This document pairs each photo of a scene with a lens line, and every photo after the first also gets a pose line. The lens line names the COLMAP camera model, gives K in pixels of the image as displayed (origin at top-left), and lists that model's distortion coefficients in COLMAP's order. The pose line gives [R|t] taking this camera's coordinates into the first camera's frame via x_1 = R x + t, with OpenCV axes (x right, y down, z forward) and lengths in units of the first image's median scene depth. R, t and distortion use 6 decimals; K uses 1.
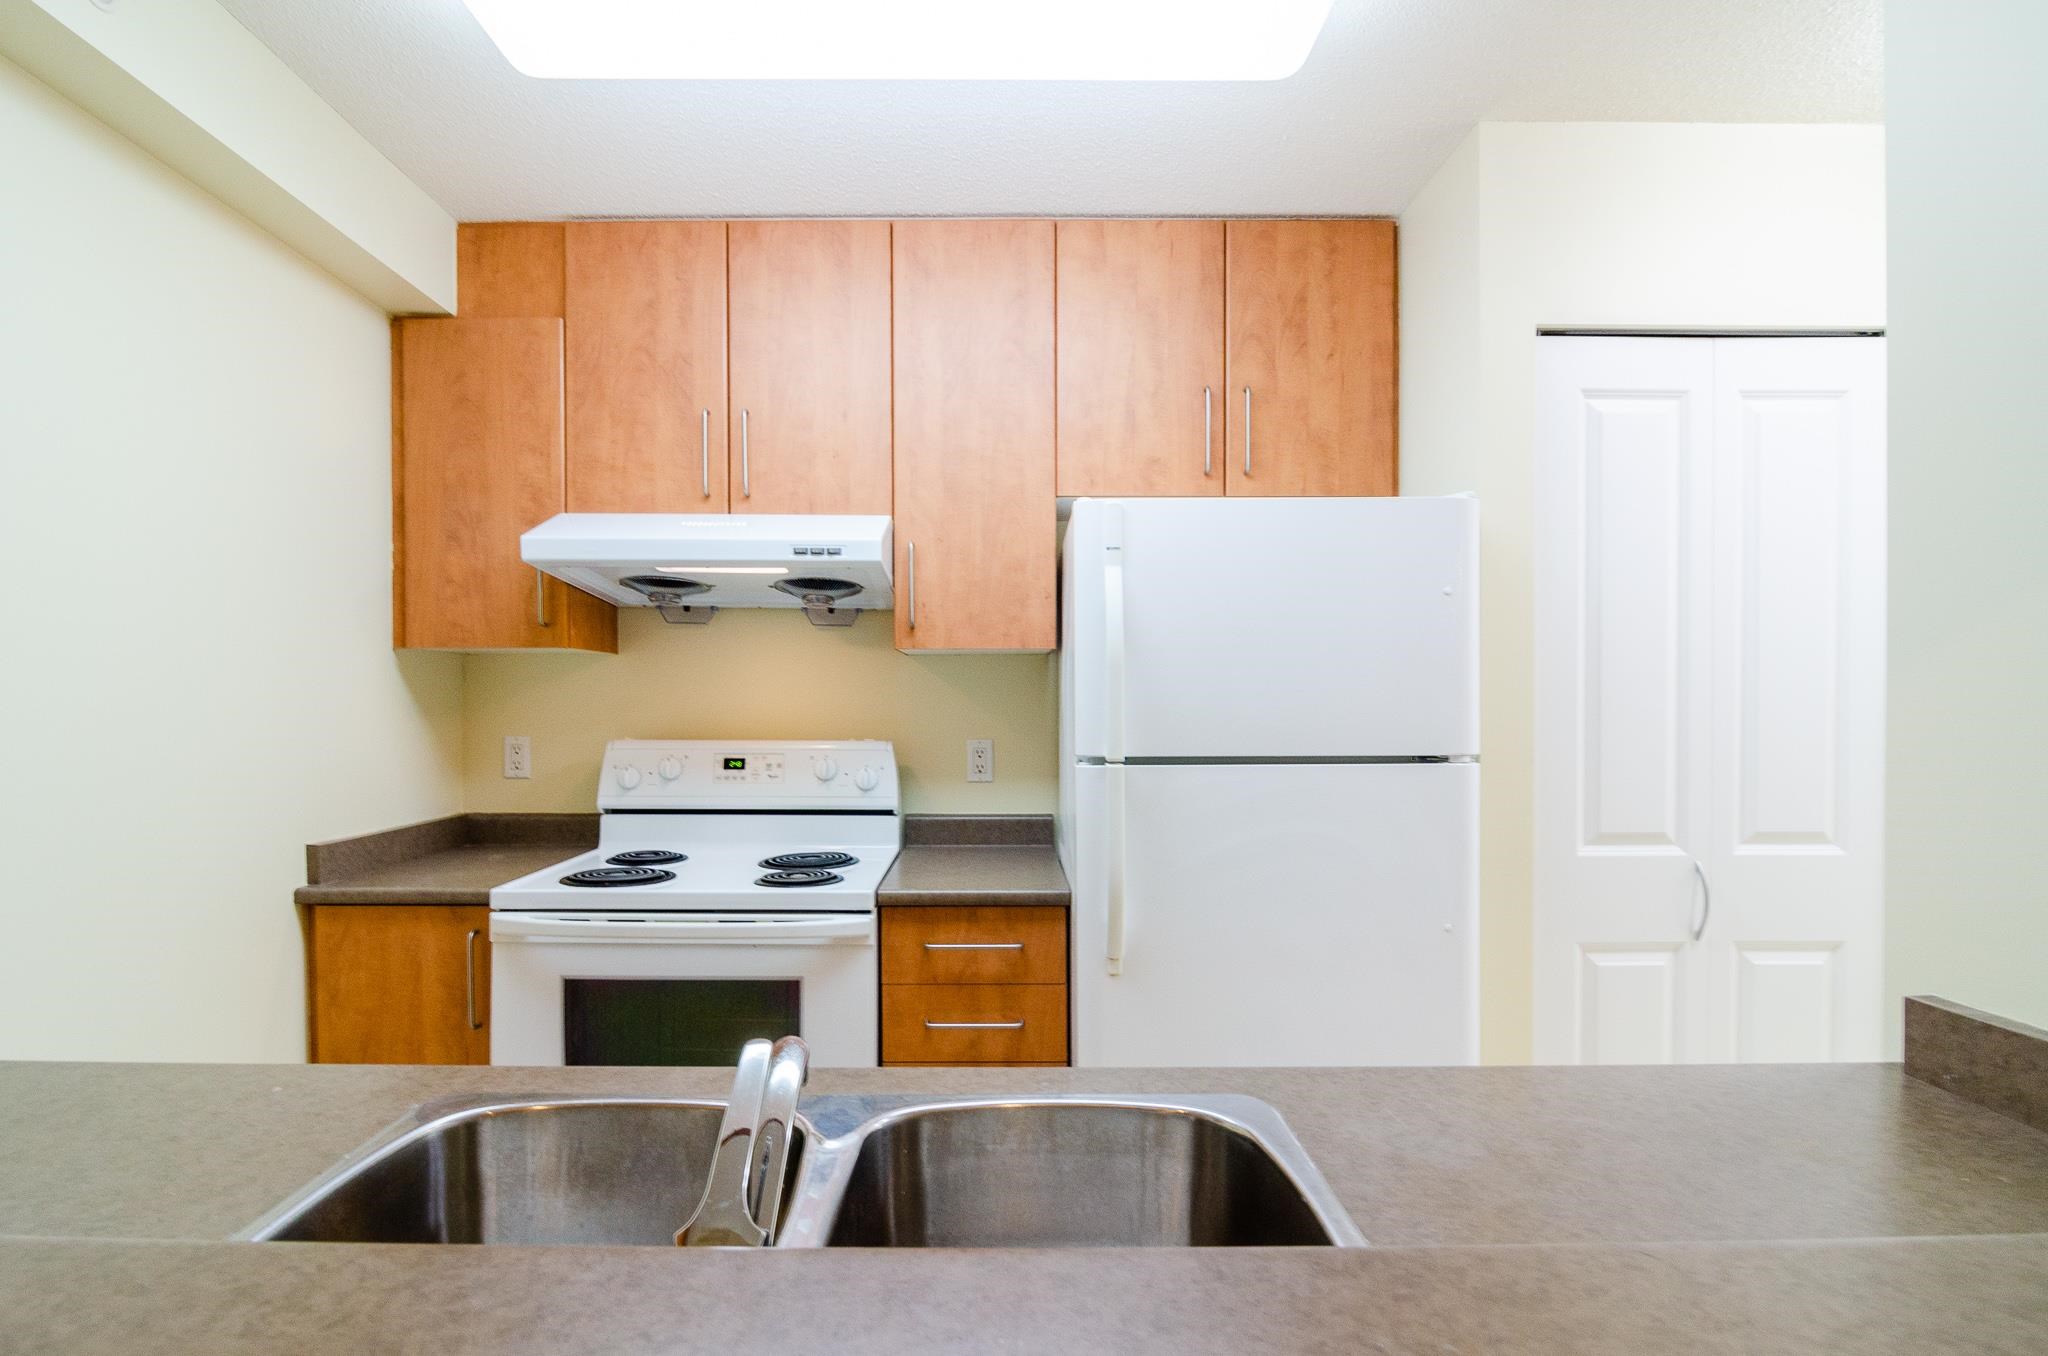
lens RADIAL K [[1002.5, 0, 982.1], [0, 1002.5, 717.3], [0, 0, 1]] dist [-0.006842, -0.001528]
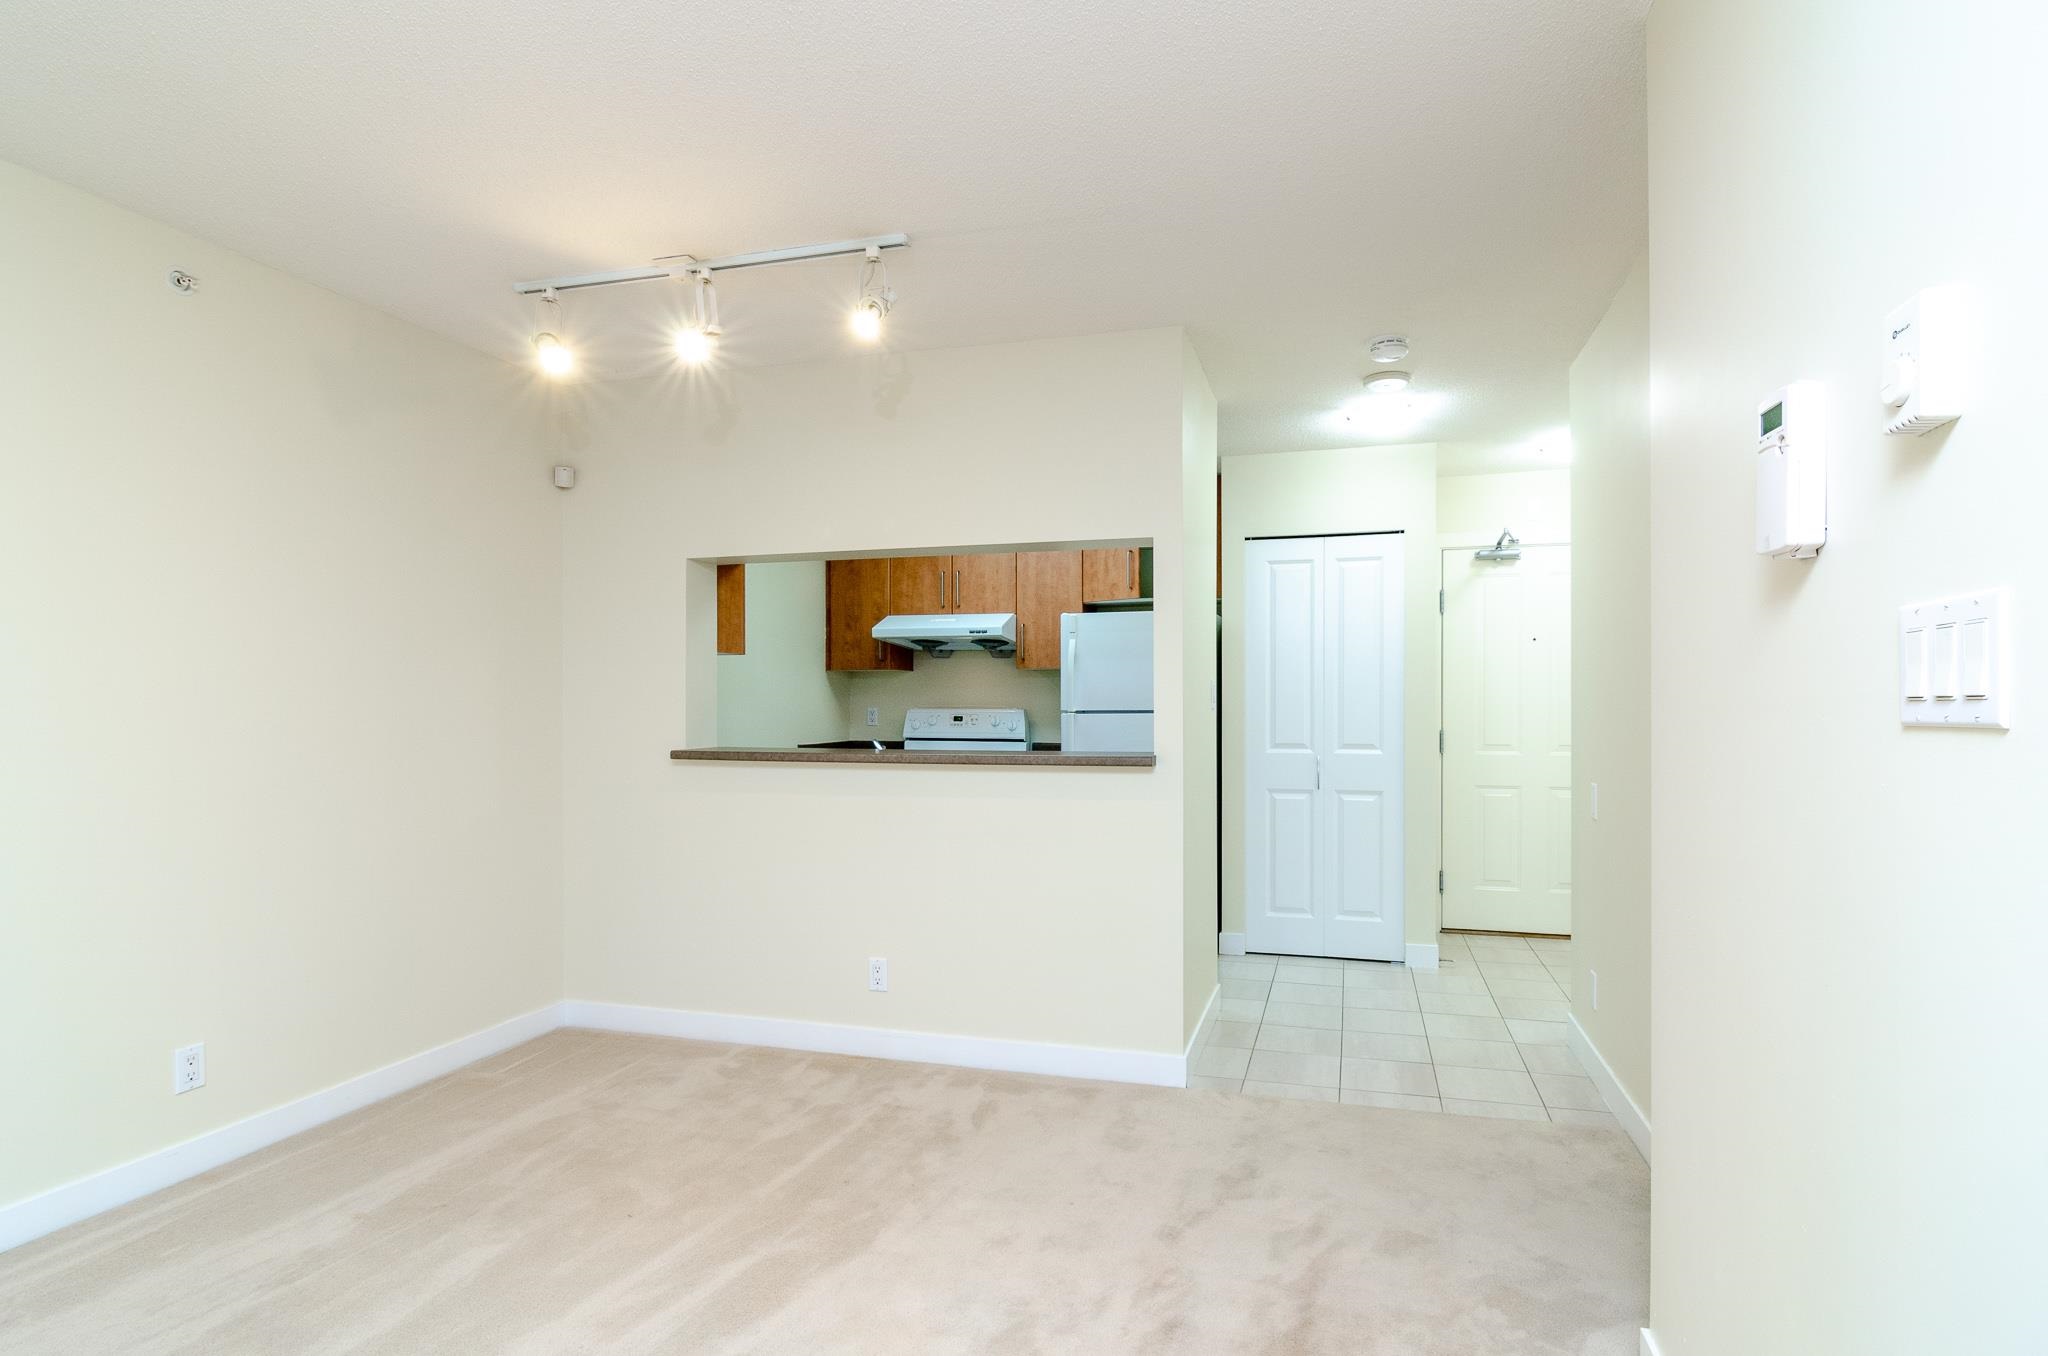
lens RADIAL K [[1002.5, 0, 1089.2], [0, 1002.5, 700.0], [0, 0, 1]] dist [-0.006842, -0.001528]
pose [[0.967174, -0.001197, -0.254114, 0.680658], [-0.003805, 0.999809, -0.019192, 0.050539], [0.254088, 0.019529, 0.966984, -1.248149]]
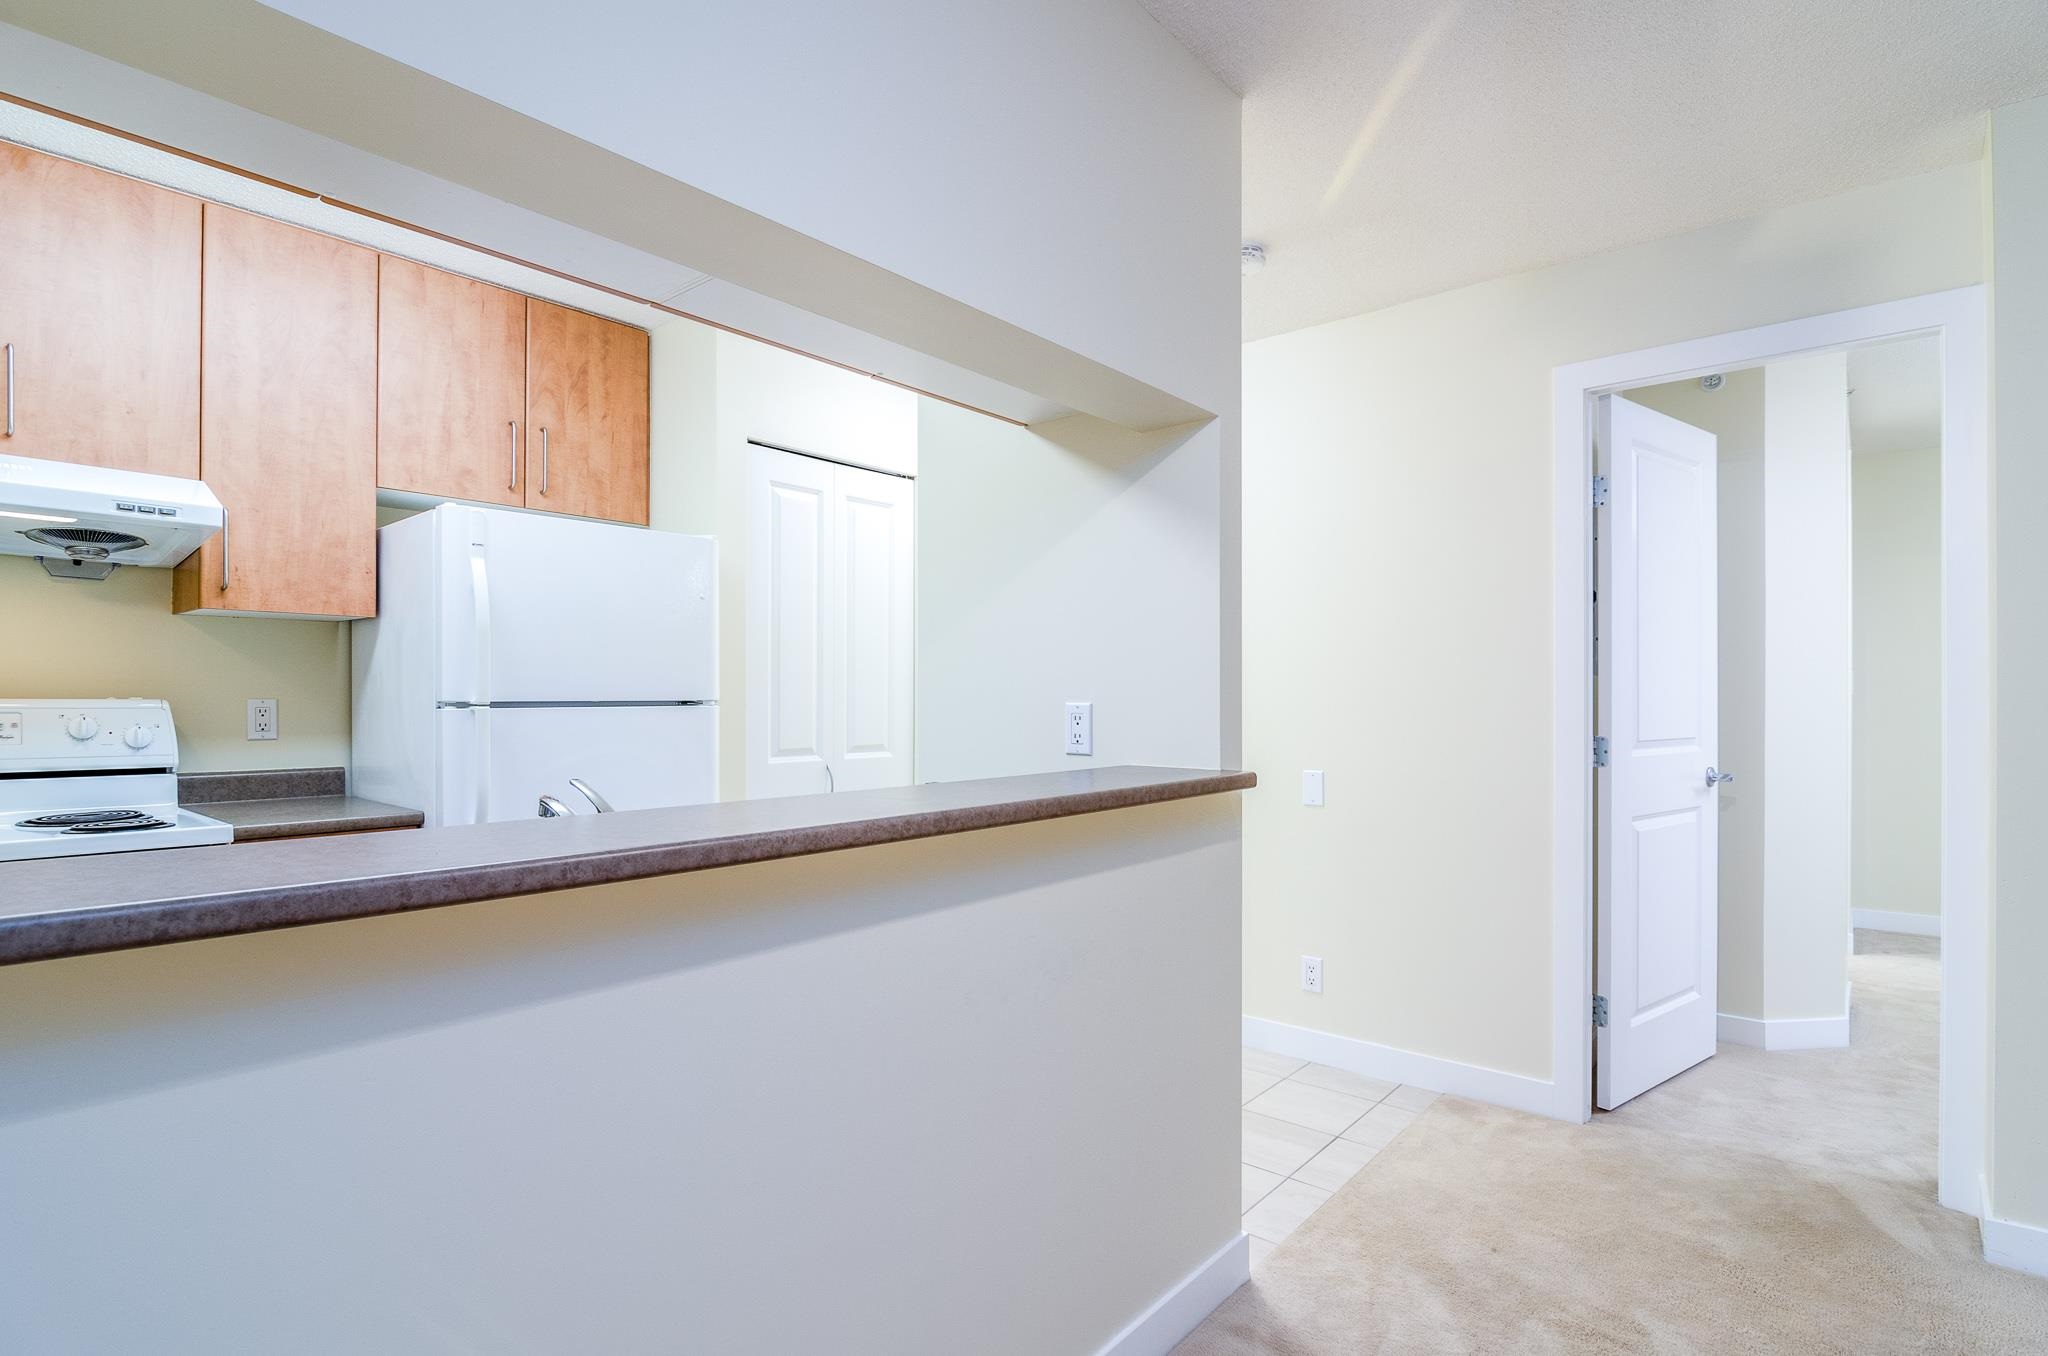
lens RADIAL K [[1002.5, 0, 1042.1], [0, 1002.5, 687.0], [0, 0, 1]] dist [-0.006842, -0.001528]
pose [[0.637847, 0.010348, 0.770094, -0.325770], [0.008972, 0.999742, -0.020866, 0.043628], [-0.770111, 0.020218, 0.637589, -0.334542]]
